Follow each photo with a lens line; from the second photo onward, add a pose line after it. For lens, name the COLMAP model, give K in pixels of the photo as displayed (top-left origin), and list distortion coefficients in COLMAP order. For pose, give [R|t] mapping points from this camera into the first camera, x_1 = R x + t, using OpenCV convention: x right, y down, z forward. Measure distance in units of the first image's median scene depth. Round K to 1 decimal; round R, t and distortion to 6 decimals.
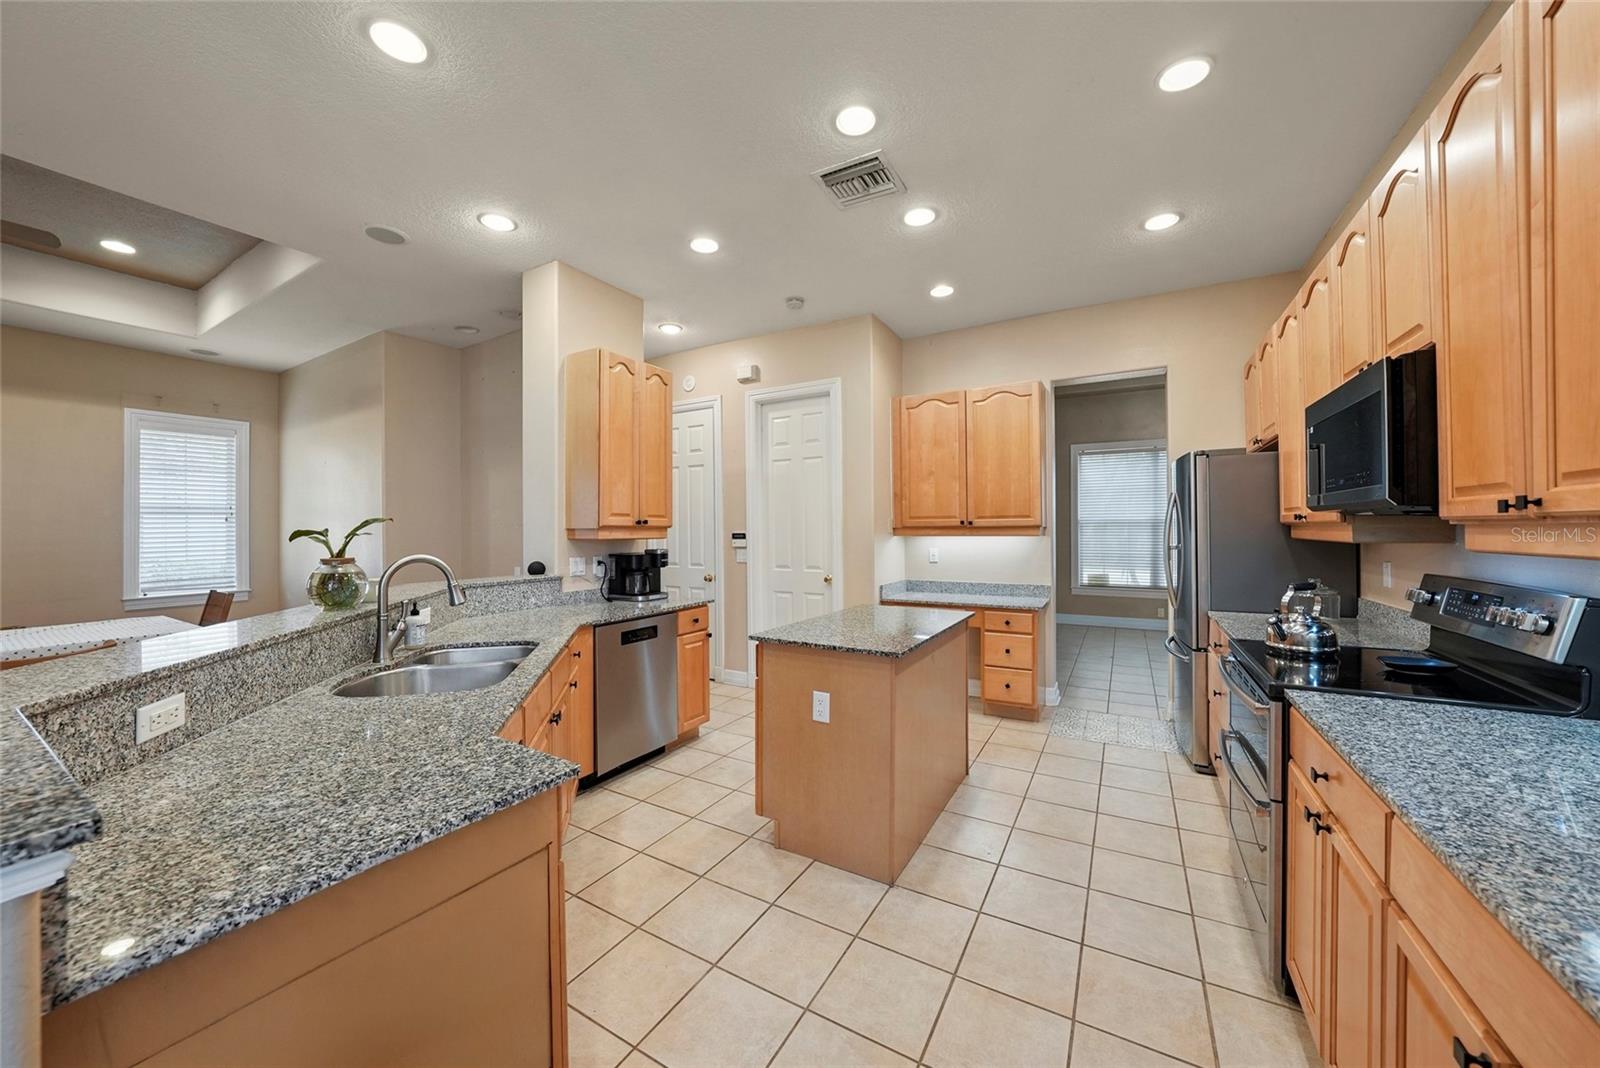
lens RADIAL K [[563.5, 0, 802.5], [0, 563.5, 526.7], [0, 0, 1]] dist [-0.022648, 0.004824]
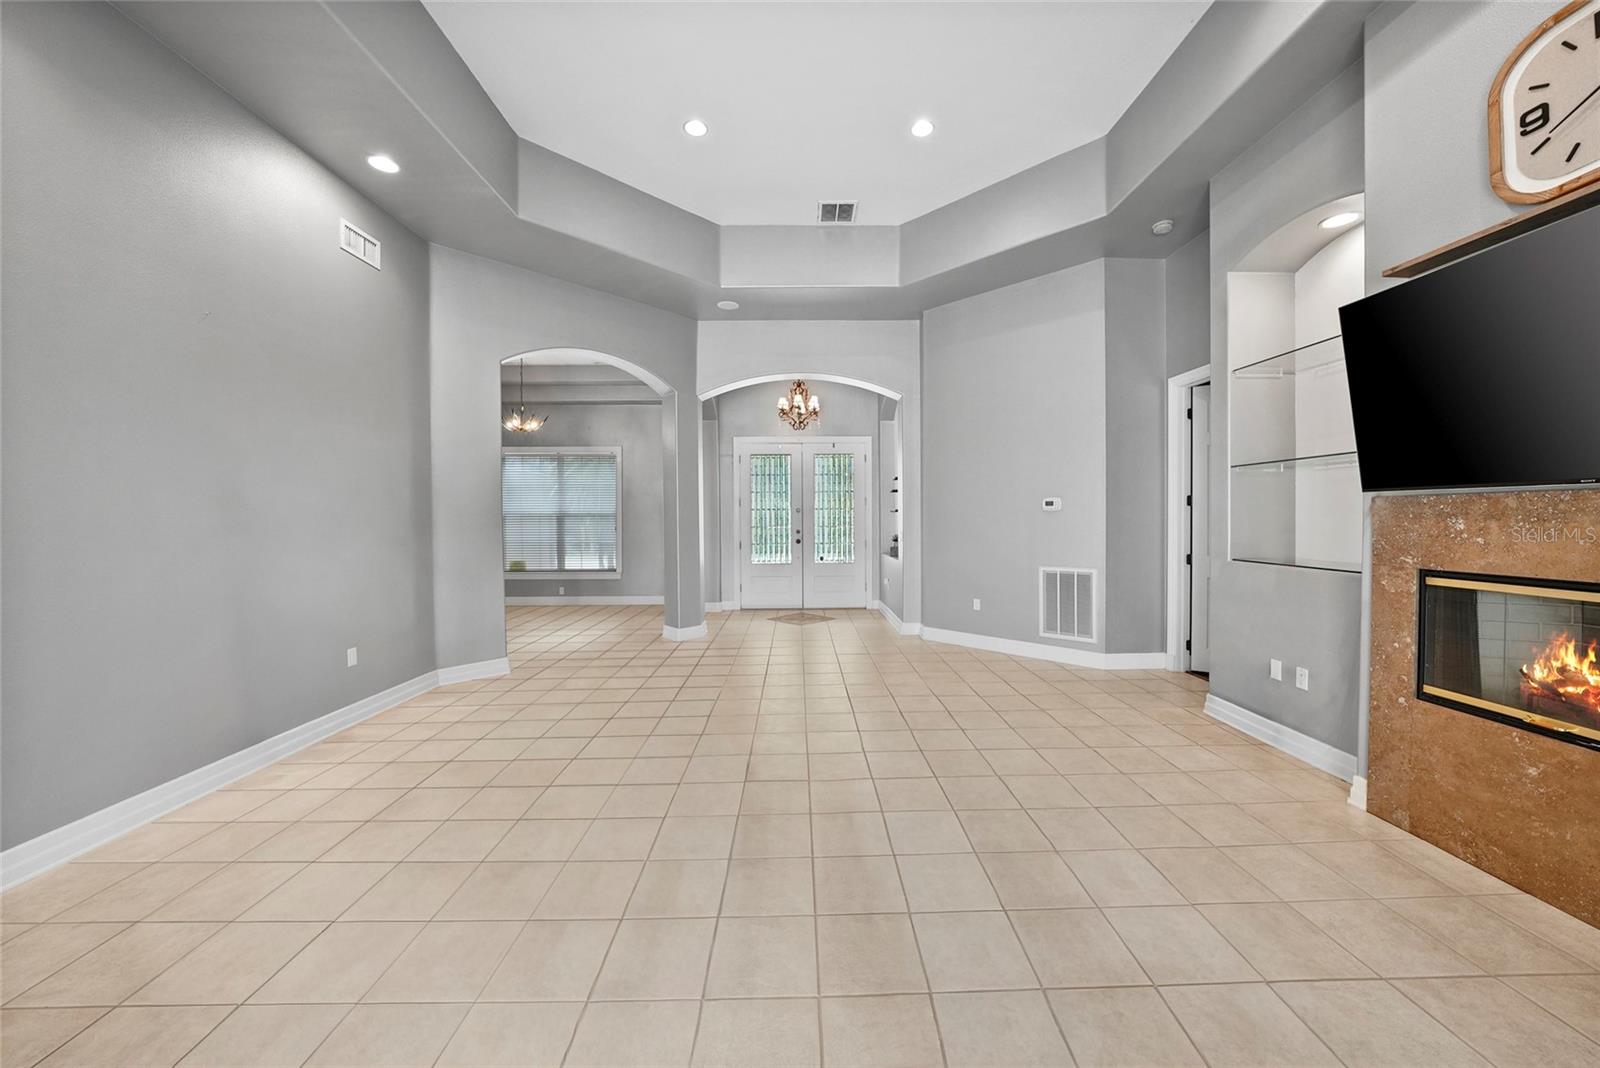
lens RADIAL K [[563.5, 0, 811.3], [0, 563.5, 529.4], [0, 0, 1]] dist [-0.022648, 0.004824]
pose [[0.850718, -0.011230, 0.525503, 0.892197], [-0.000501, 0.999754, 0.022176, -0.011325], [-0.525622, -0.019129, 0.850503, -0.610844]]
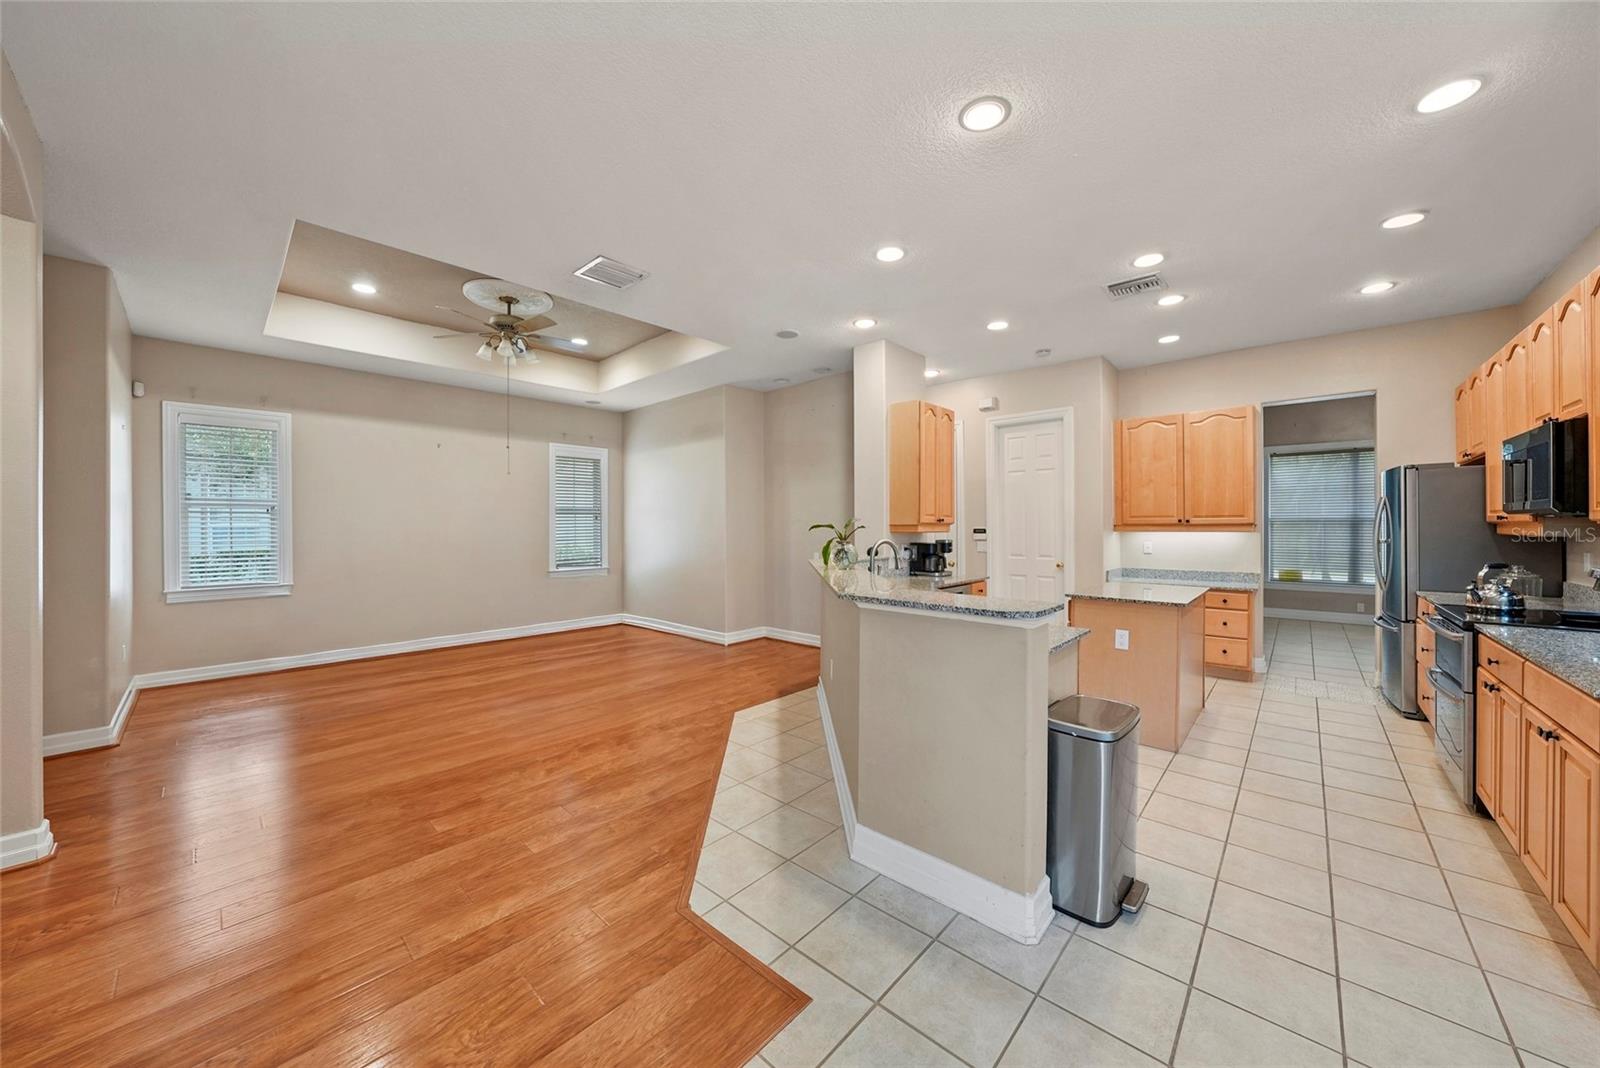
lens RADIAL K [[563.5, 0, 799.3], [0, 563.5, 527.4], [0, 0, 1]] dist [-0.022648, 0.004824]
pose [[0.978158, 0.004195, -0.207818, -0.328951], [-0.002755, 0.999970, 0.007216, 0.000423], [0.207842, -0.006486, 0.978141, -0.441726]]
